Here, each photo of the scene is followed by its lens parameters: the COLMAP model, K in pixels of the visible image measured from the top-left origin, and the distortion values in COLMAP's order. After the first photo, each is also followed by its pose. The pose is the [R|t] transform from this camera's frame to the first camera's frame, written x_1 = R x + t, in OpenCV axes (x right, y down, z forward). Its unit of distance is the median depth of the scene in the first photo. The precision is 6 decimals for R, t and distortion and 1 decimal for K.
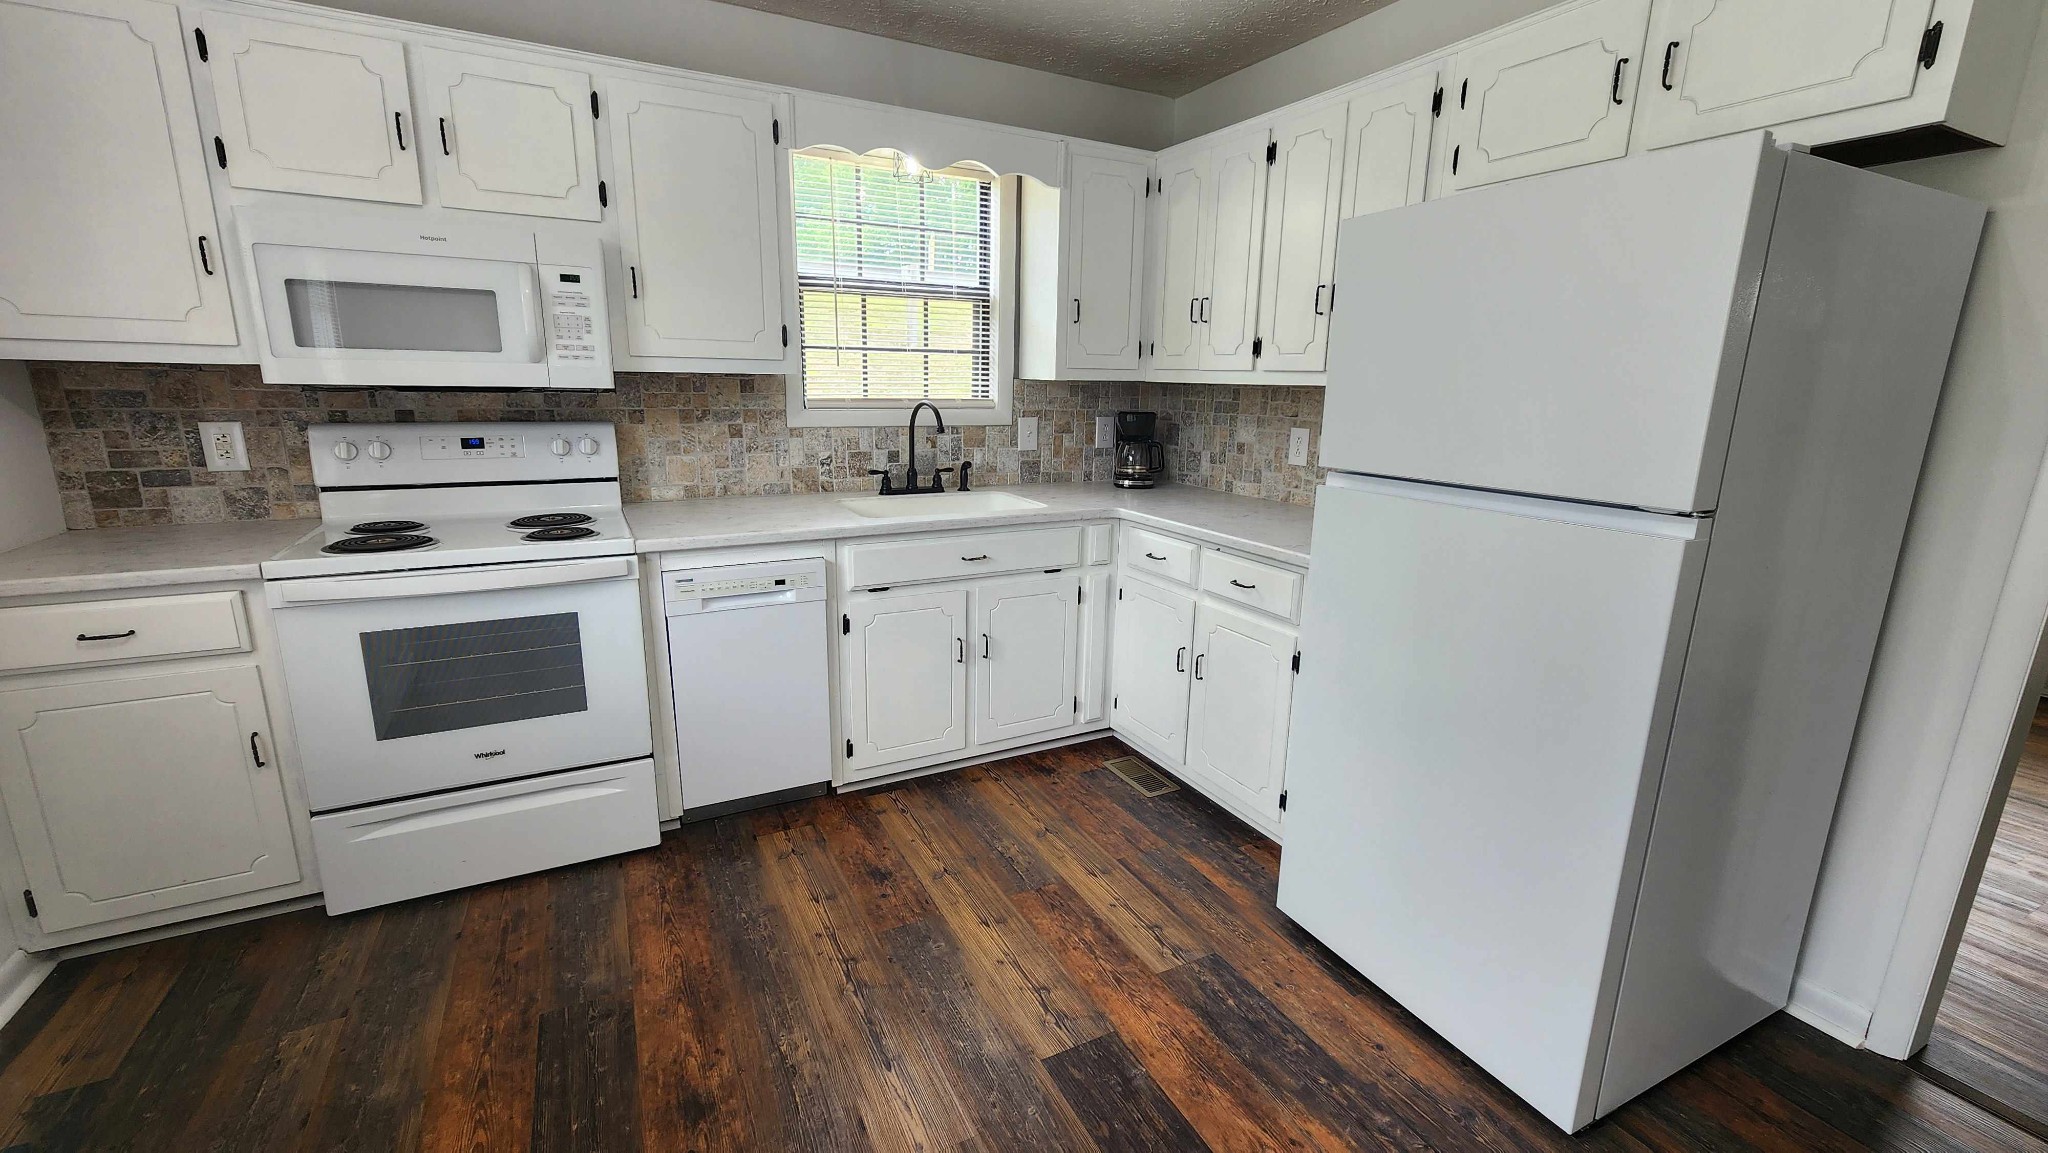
lens RADIAL K [[843.8, 0, 1027.0], [0, 843.8, 573.6], [0, 0, 1]] dist [-0.001646, 0.001015]
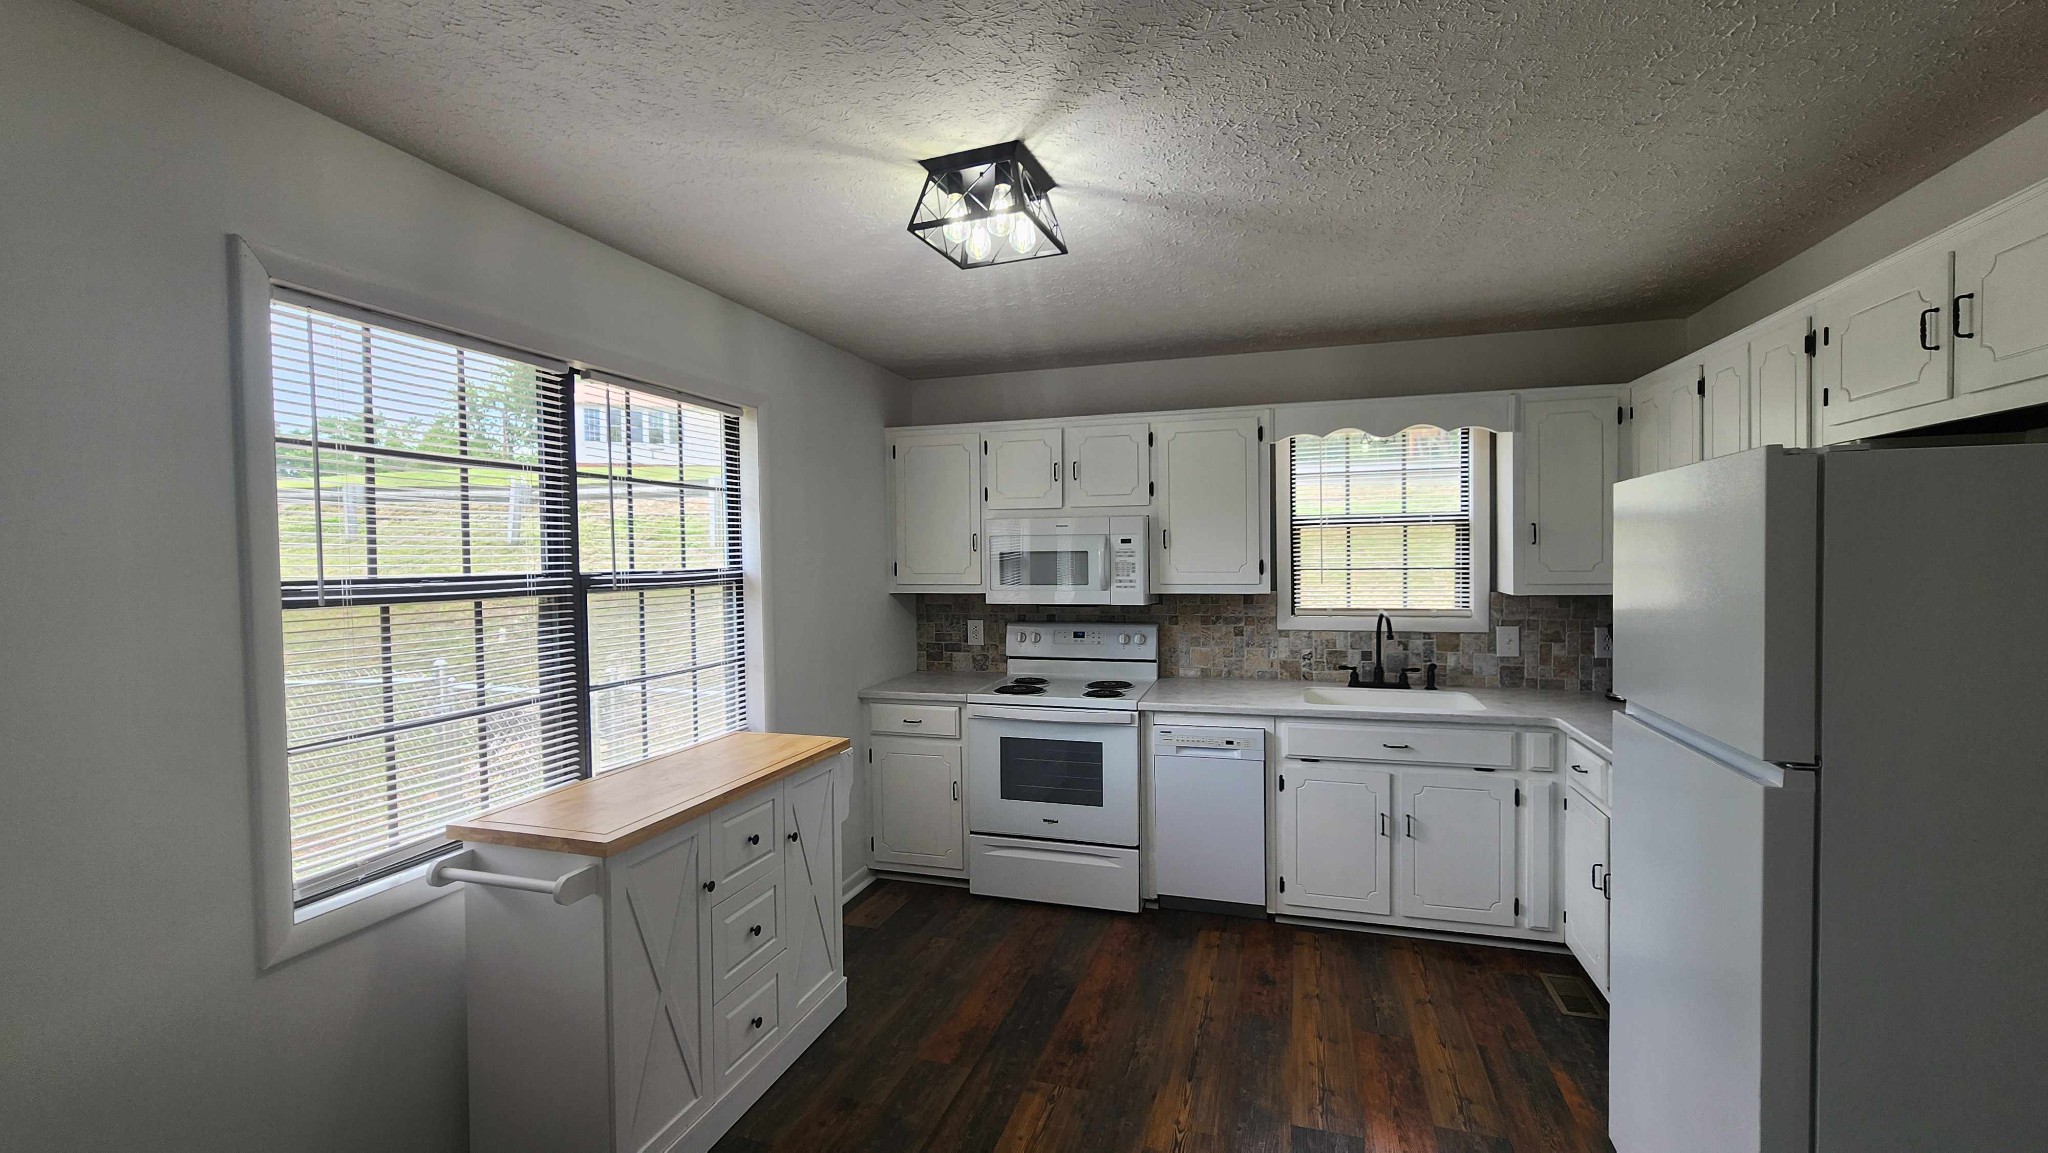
lens RADIAL K [[843.8, 0, 1025.4], [0, 843.8, 571.2], [0, 0, 1]] dist [-0.001646, 0.001015]
pose [[0.705096, -0.013210, -0.708989, 0.499040], [-0.135563, 0.978875, -0.153057, -0.008388], [0.696033, 0.204032, 0.688410, -0.277112]]
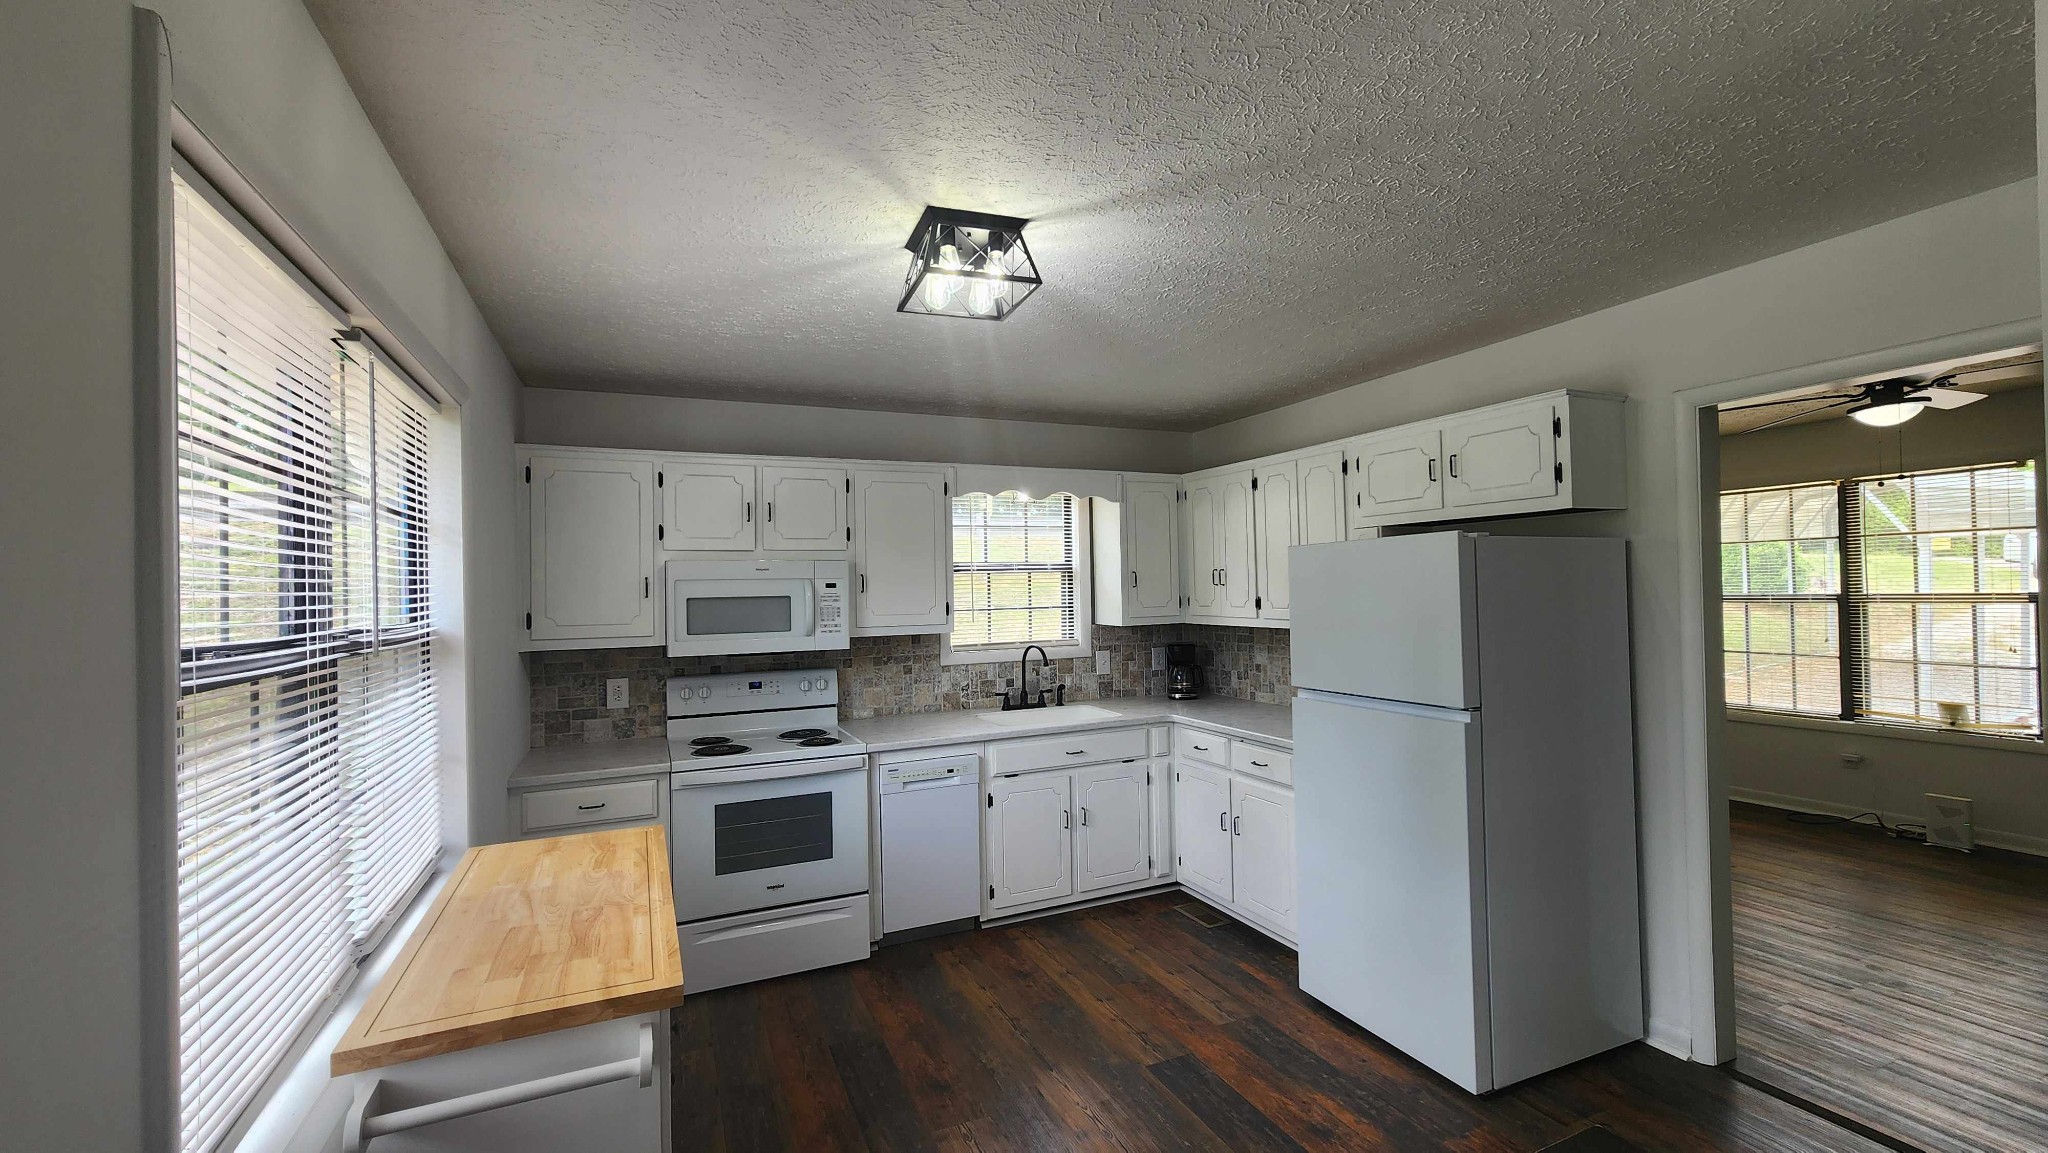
lens RADIAL K [[843.8, 0, 1025.6], [0, 843.8, 572.3], [0, 0, 1]] dist [-0.001646, 0.001015]
pose [[0.997414, -0.040544, -0.059335, -0.057373], [0.024752, 0.968949, -0.246017, 0.043833], [0.067467, 0.243913, 0.967448, -0.587885]]
